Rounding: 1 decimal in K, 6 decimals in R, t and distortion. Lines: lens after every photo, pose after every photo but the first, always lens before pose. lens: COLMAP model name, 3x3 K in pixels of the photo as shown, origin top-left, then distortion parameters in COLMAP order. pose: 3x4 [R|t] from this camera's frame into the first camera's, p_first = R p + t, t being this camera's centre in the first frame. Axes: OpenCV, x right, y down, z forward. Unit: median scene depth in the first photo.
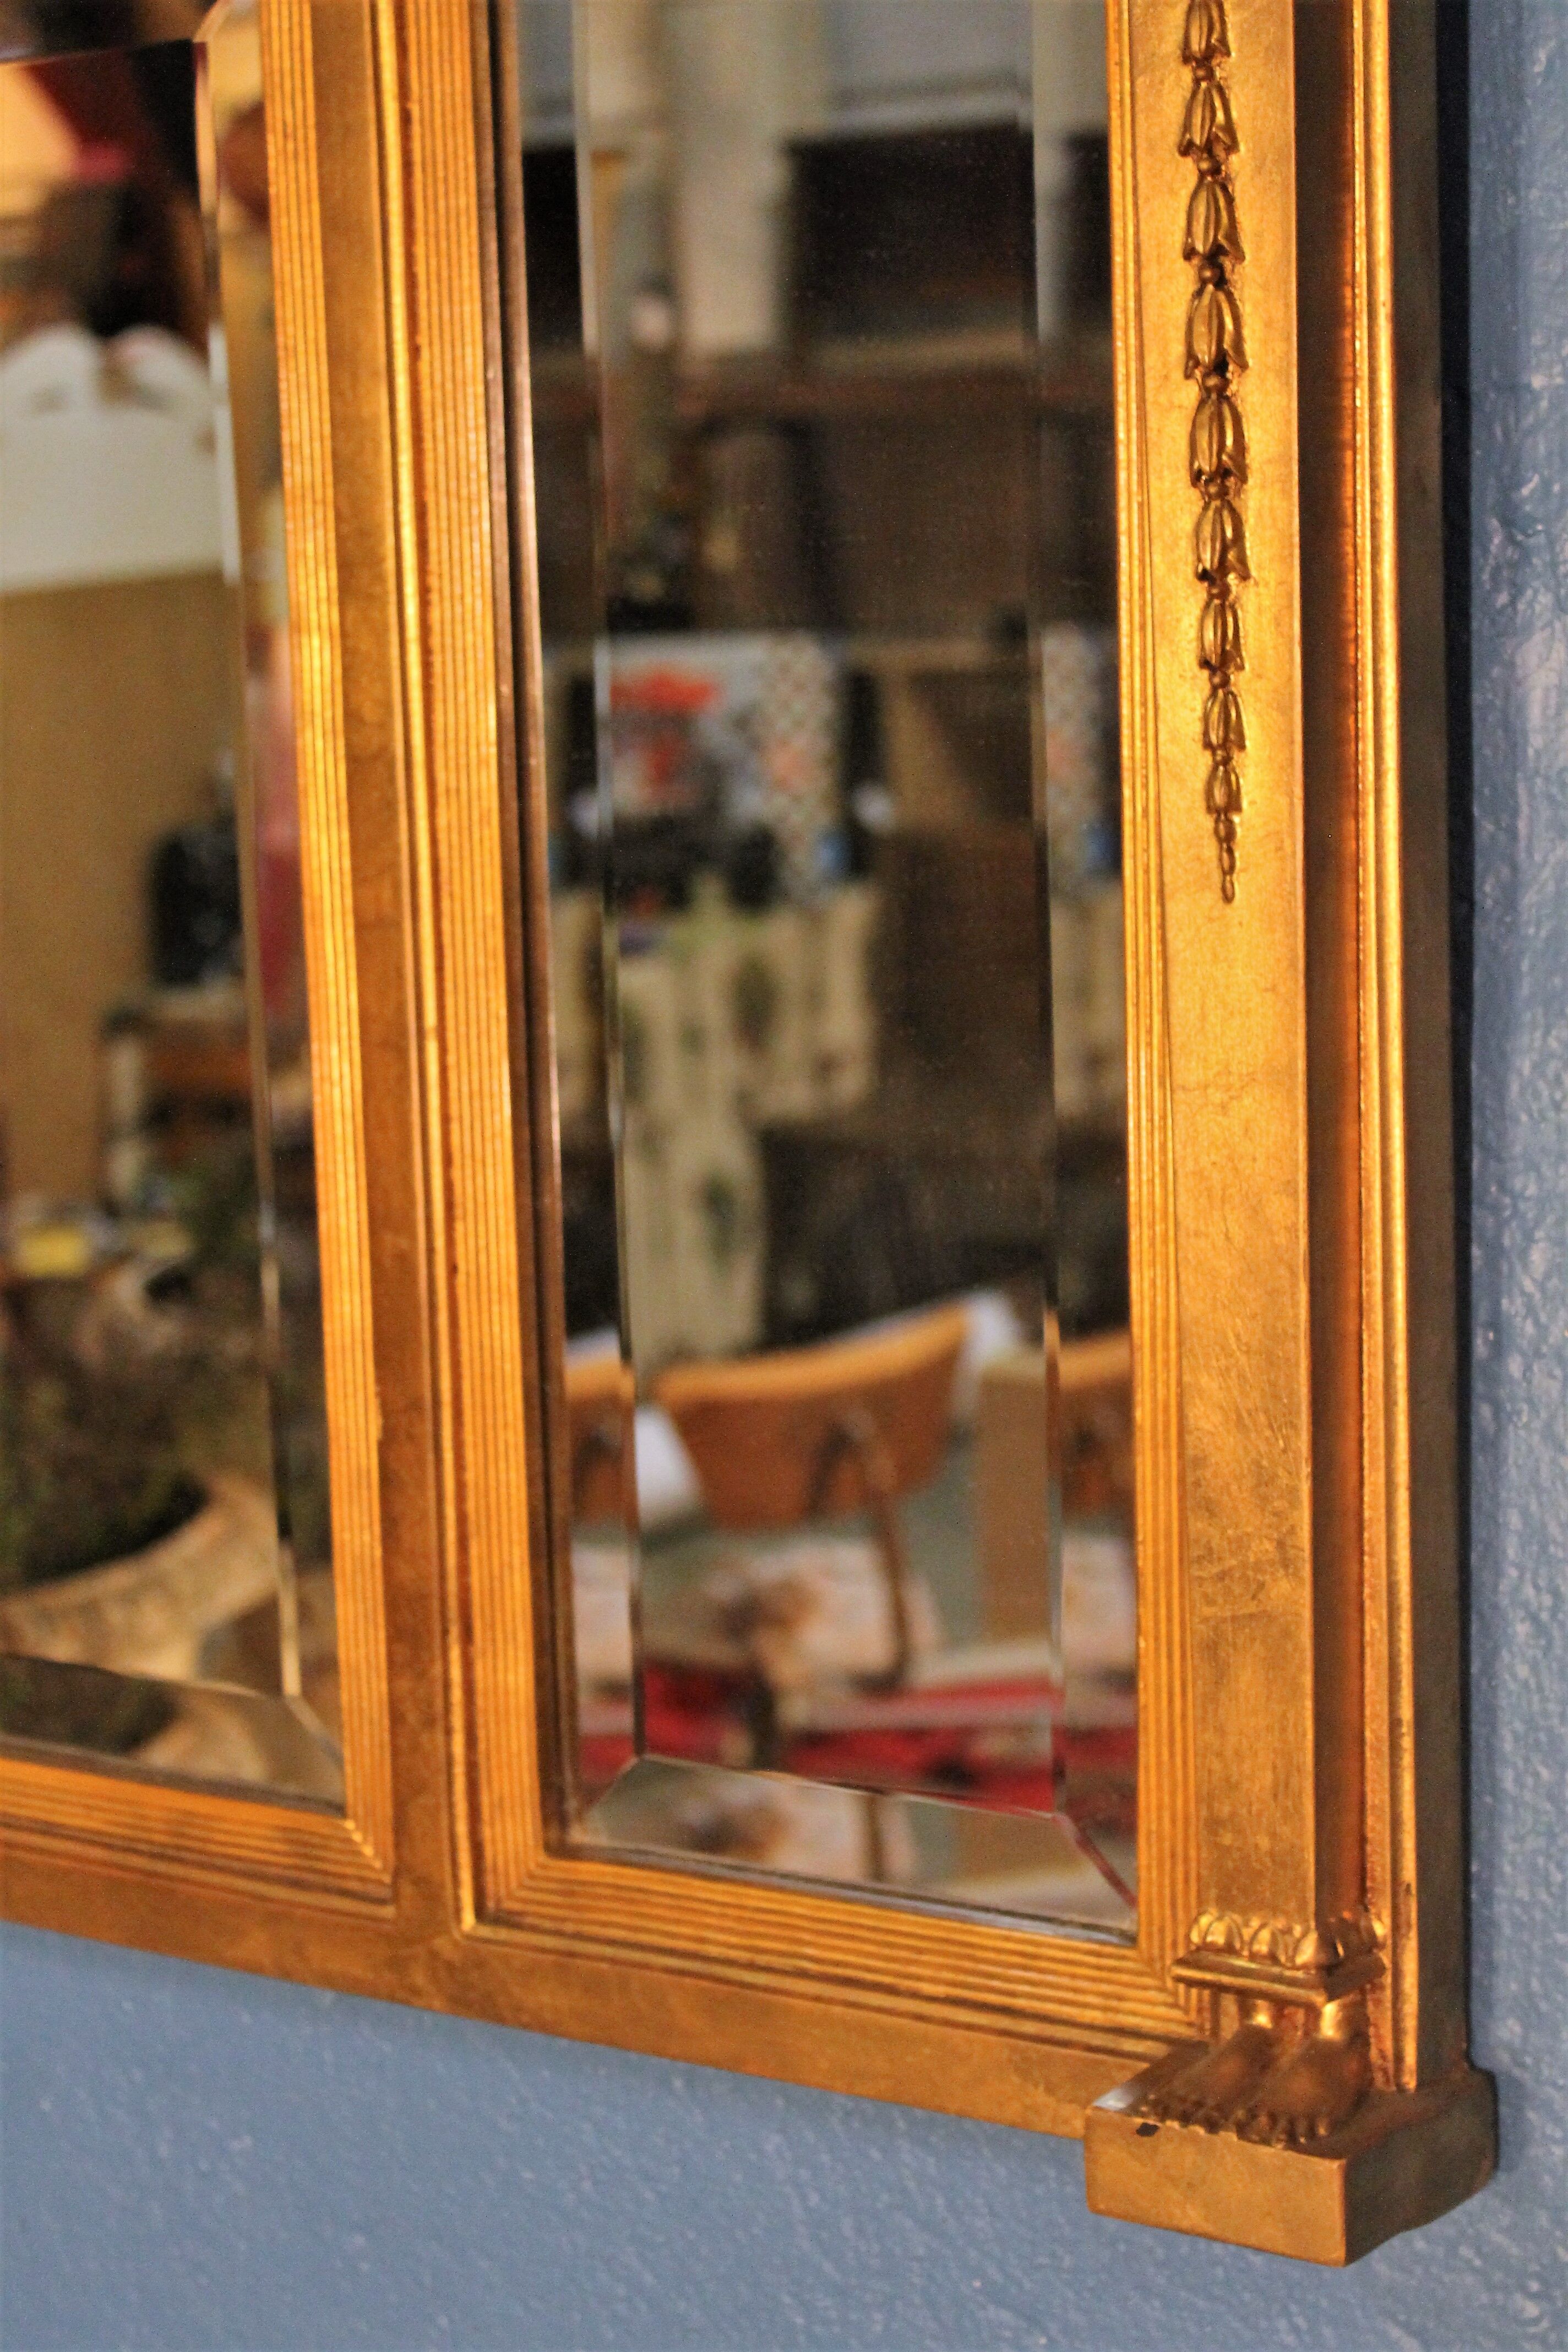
lens RADIAL K [[4039.8, 0, 784.0], [0, 4039.8, 1176.0], [0, 0, 1]] dist [-0.046680, 0.419591]
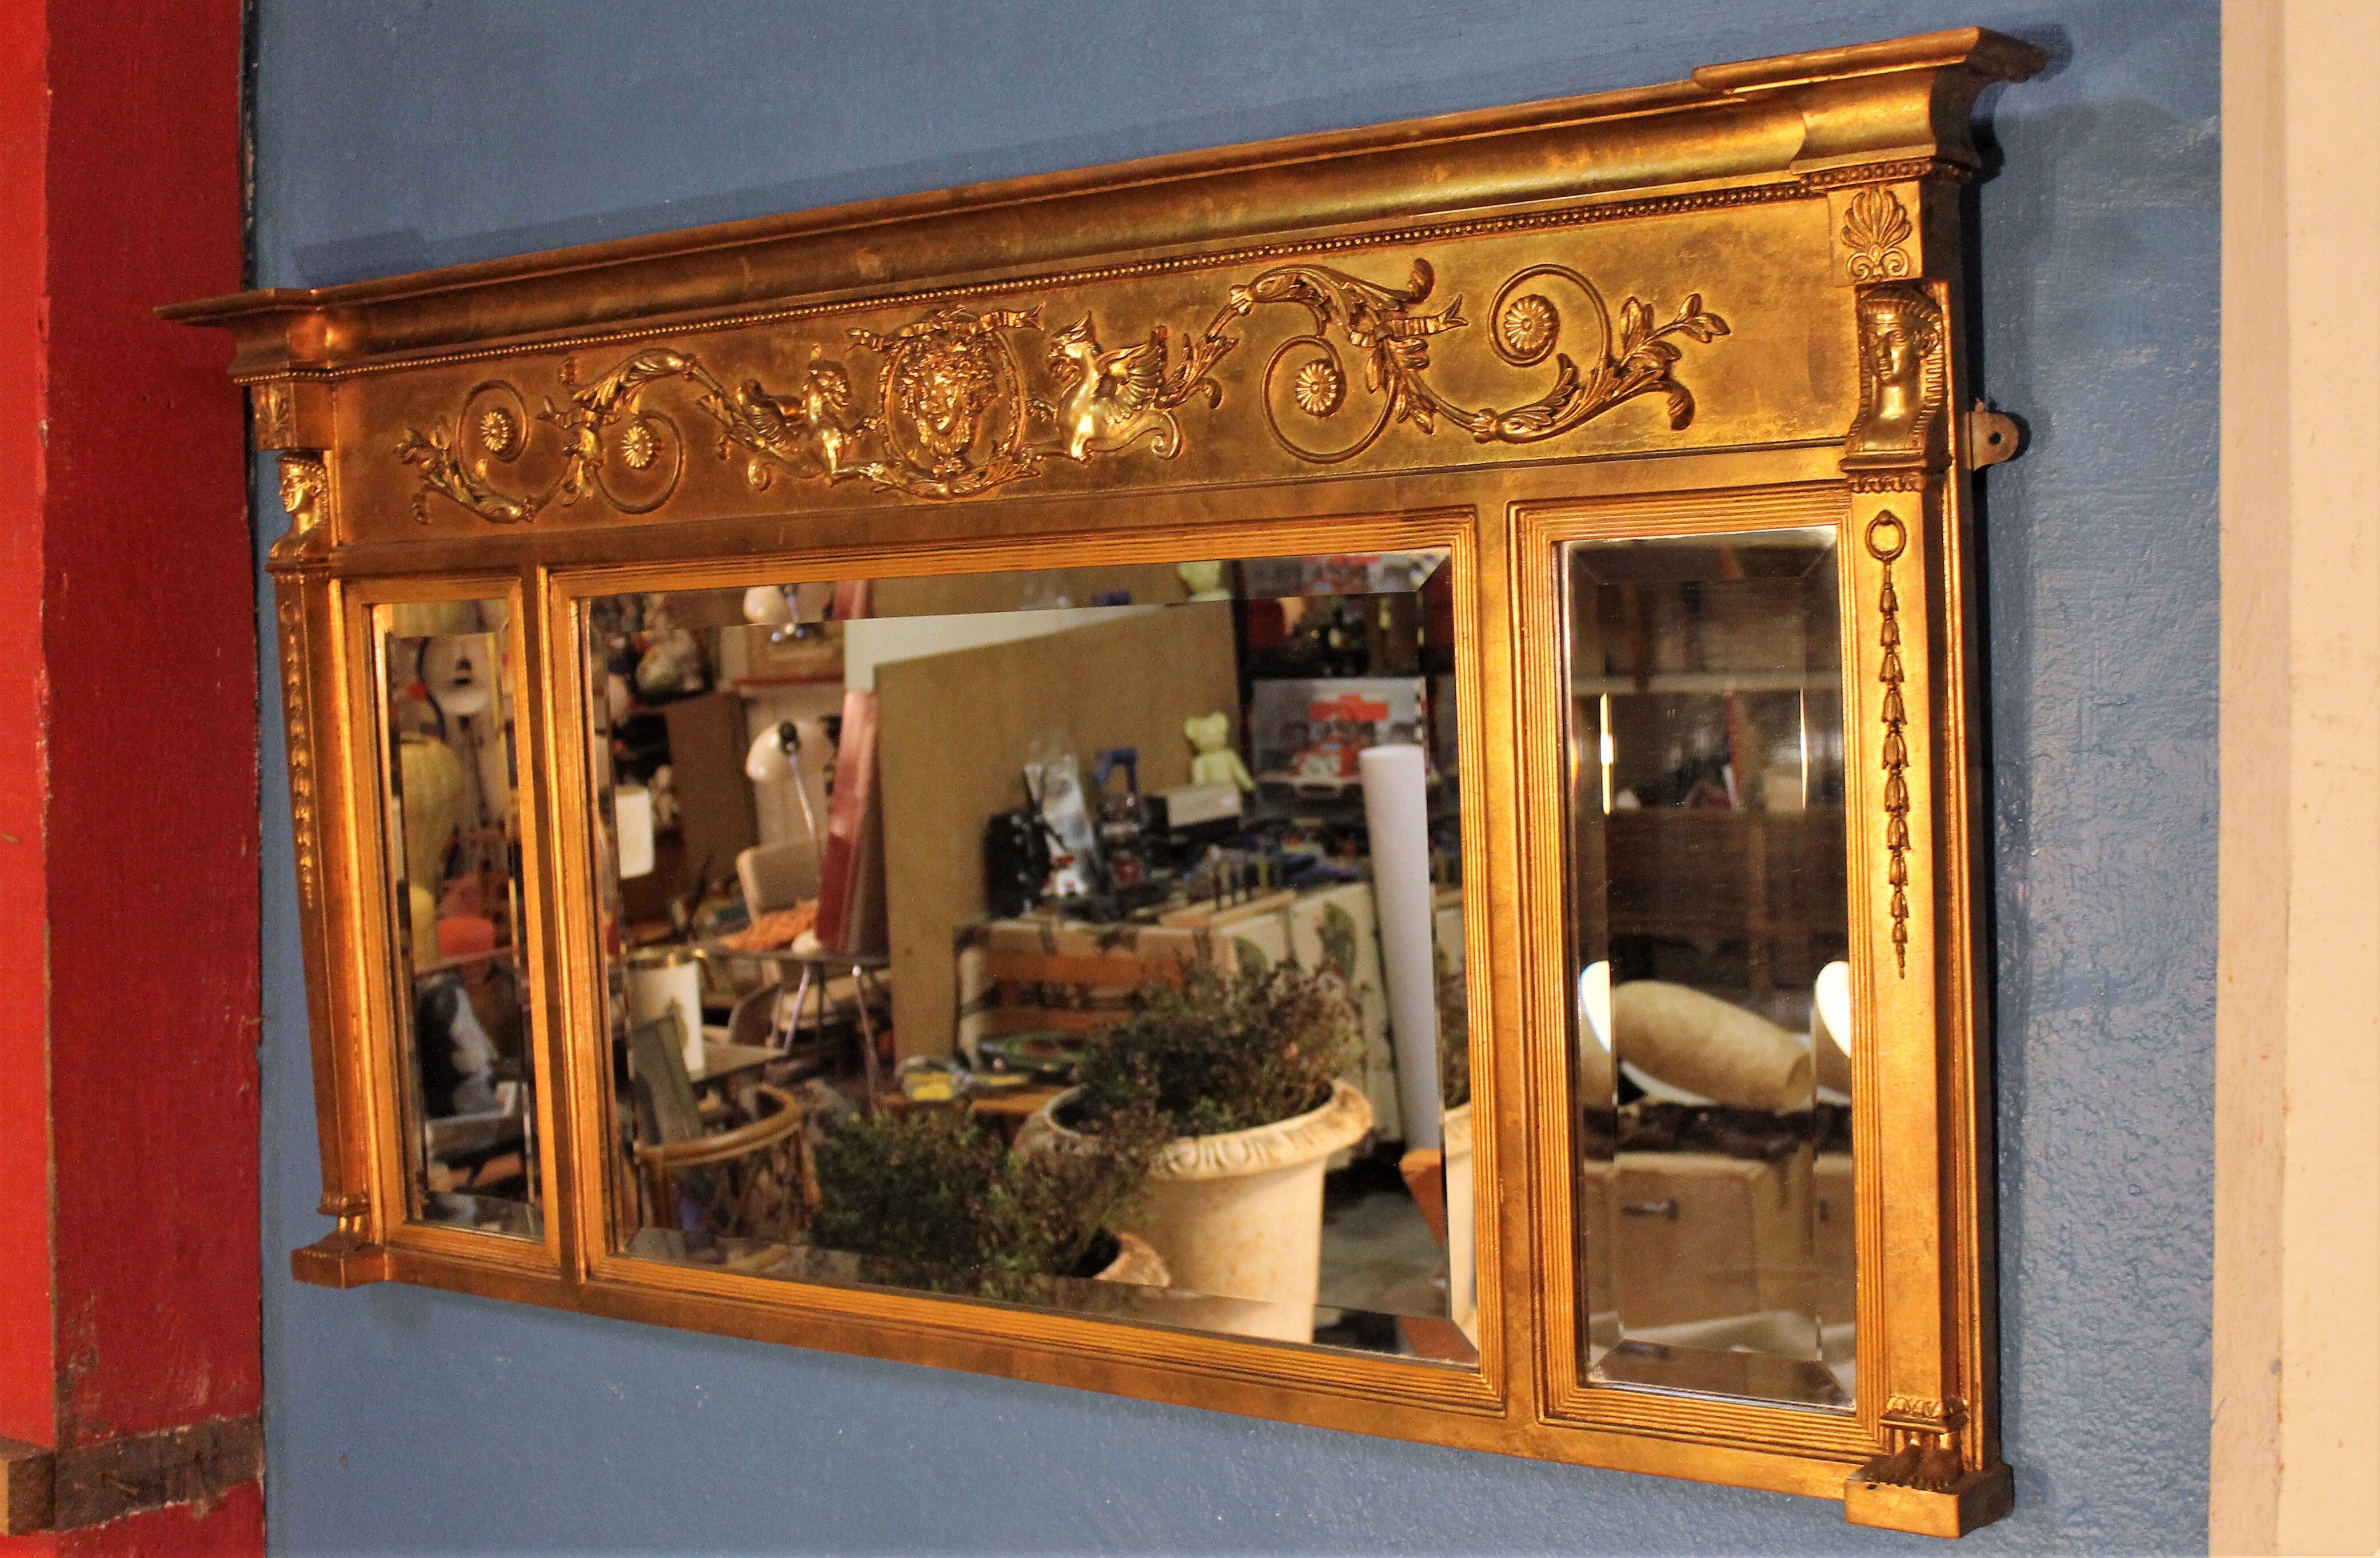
lens RADIAL K [[2908.8, 0, 1224.7], [0, 2908.8, 821.6], [0, 0, 1]] dist [-0.125638, 0.260589]
pose [[0.999629, -0.008346, -0.025930, -0.236543], [0.006584, 0.997711, -0.067299, -0.043902], [0.026432, 0.067104, 0.997396, -0.714165]]
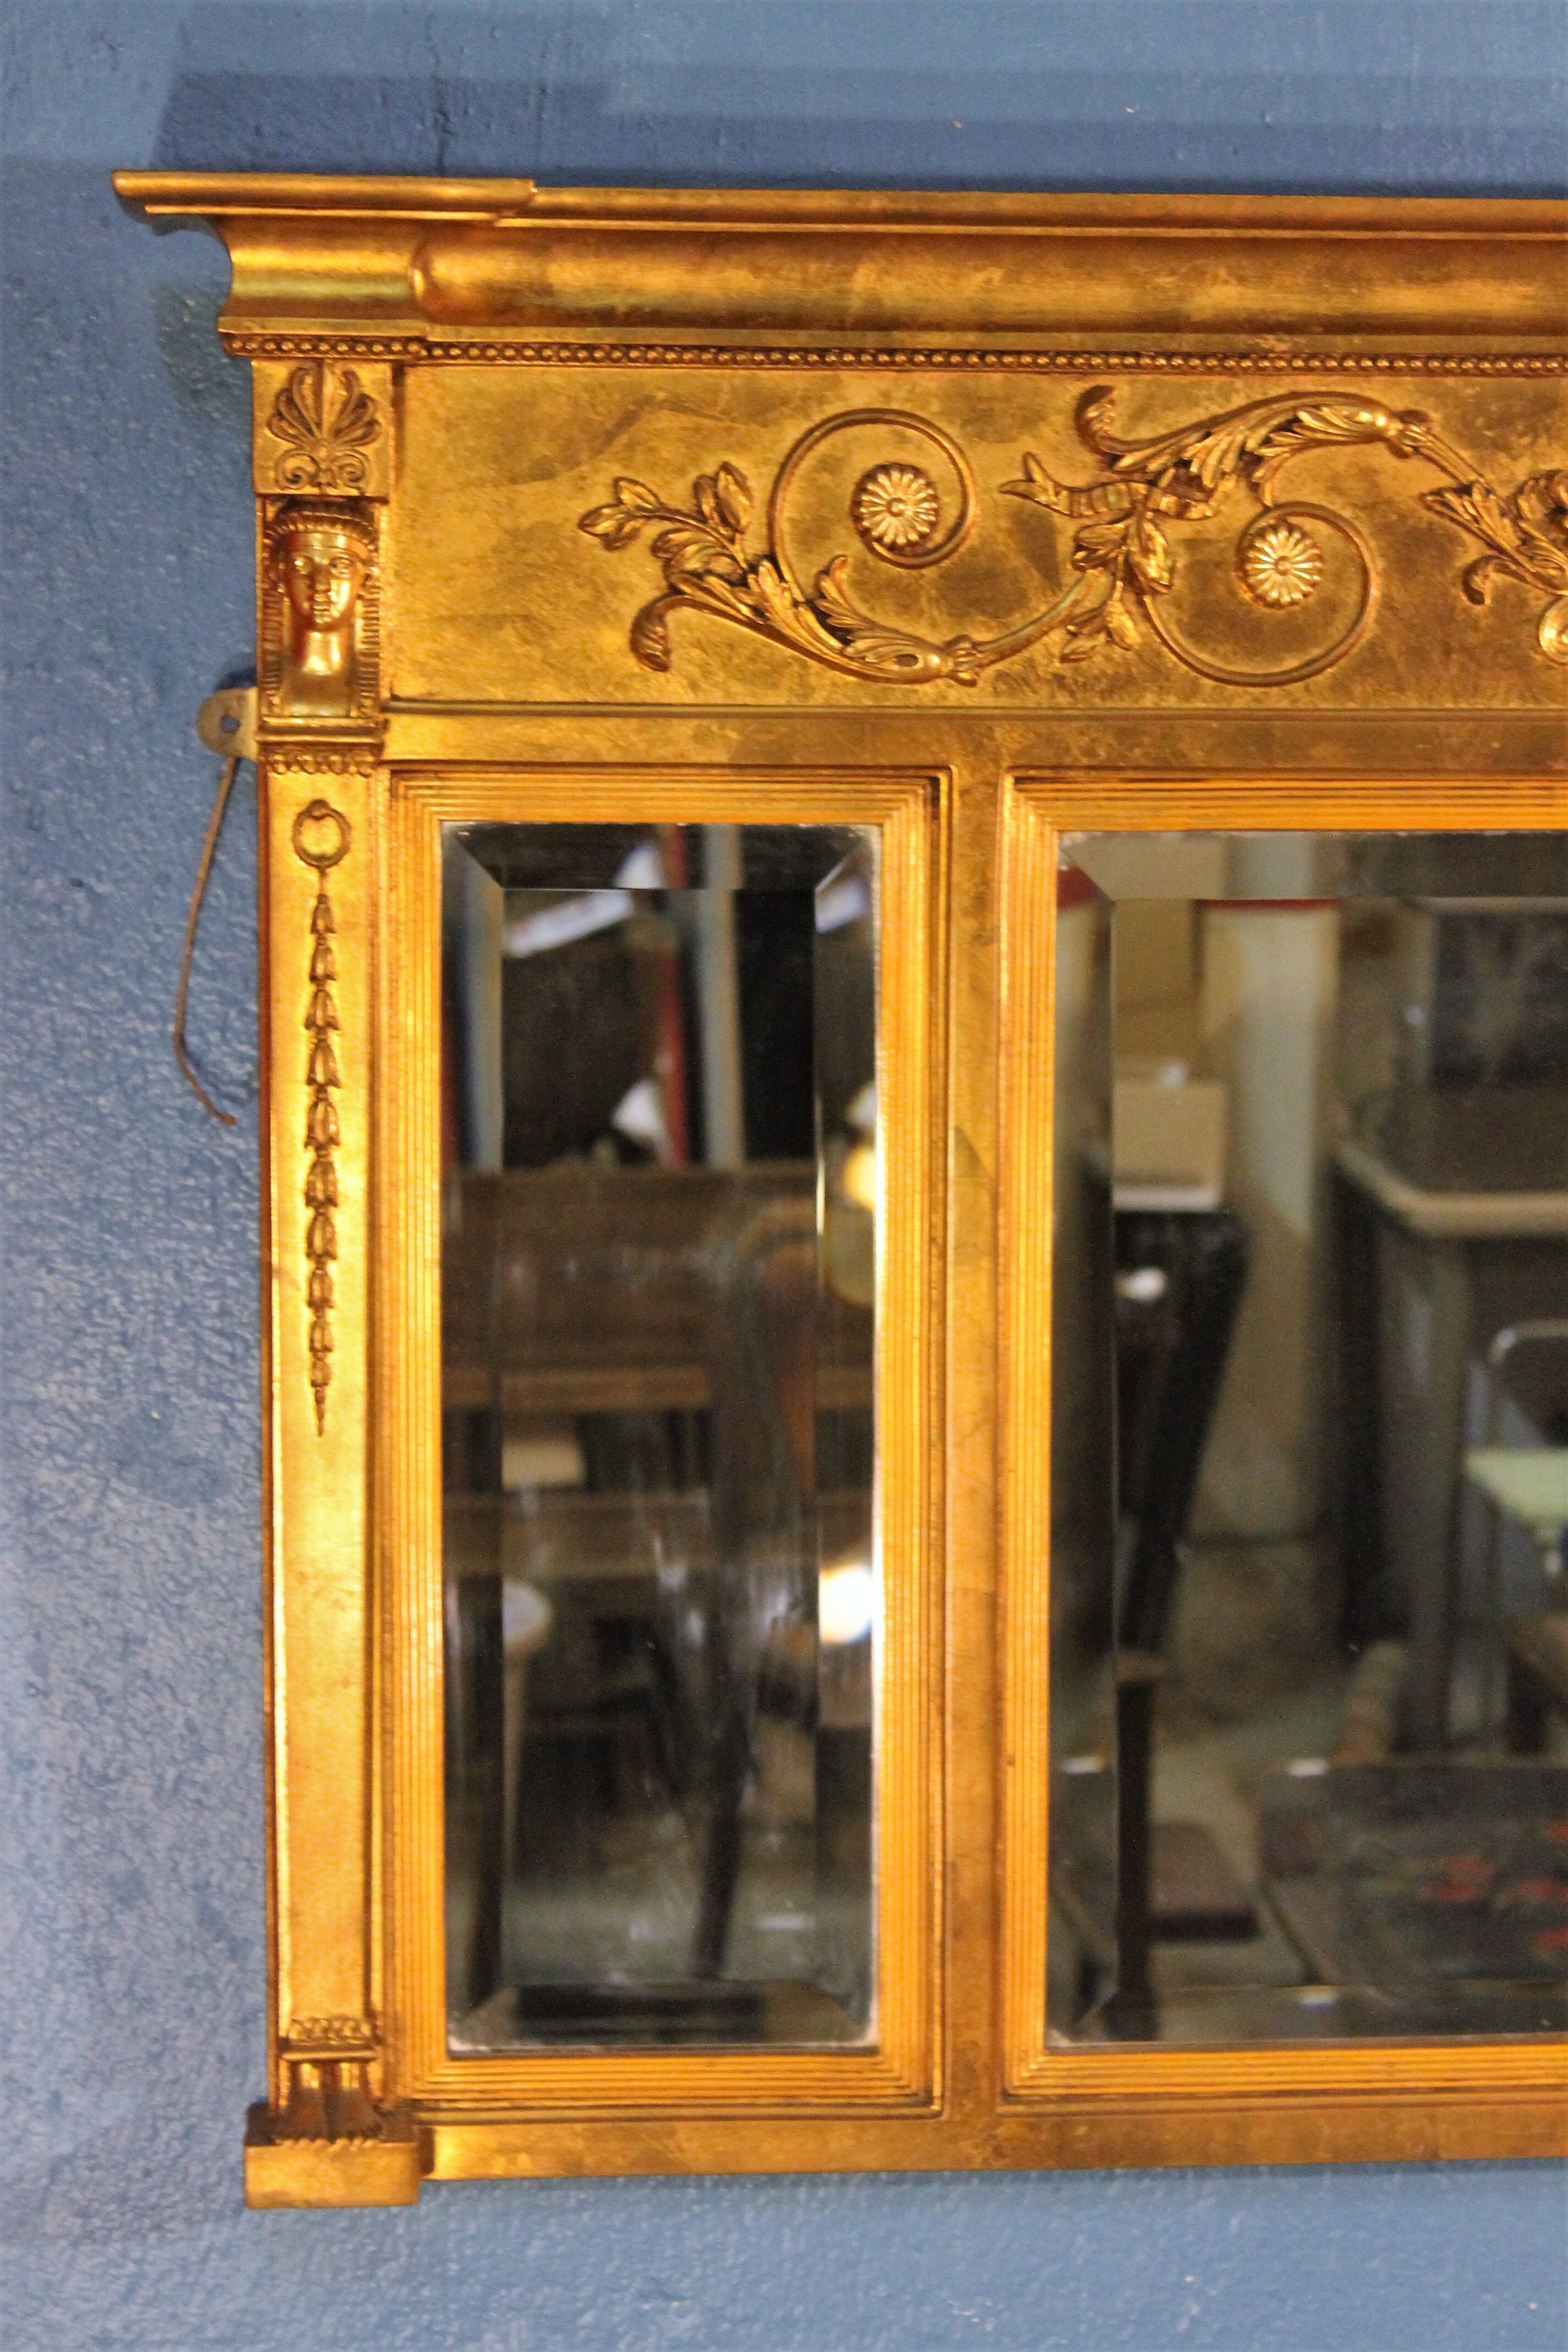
lens RADIAL K [[5602.3, 0, 746.1], [0, 5602.3, 1206.0], [0, 0, 1]] dist [0.055563, 0.236991]
pose [[0.771035, -0.017565, 0.636550, -2.420780], [0.063847, 0.996715, -0.049833, -0.108034], [-0.633584, 0.079064, 0.769624, -0.203039]]
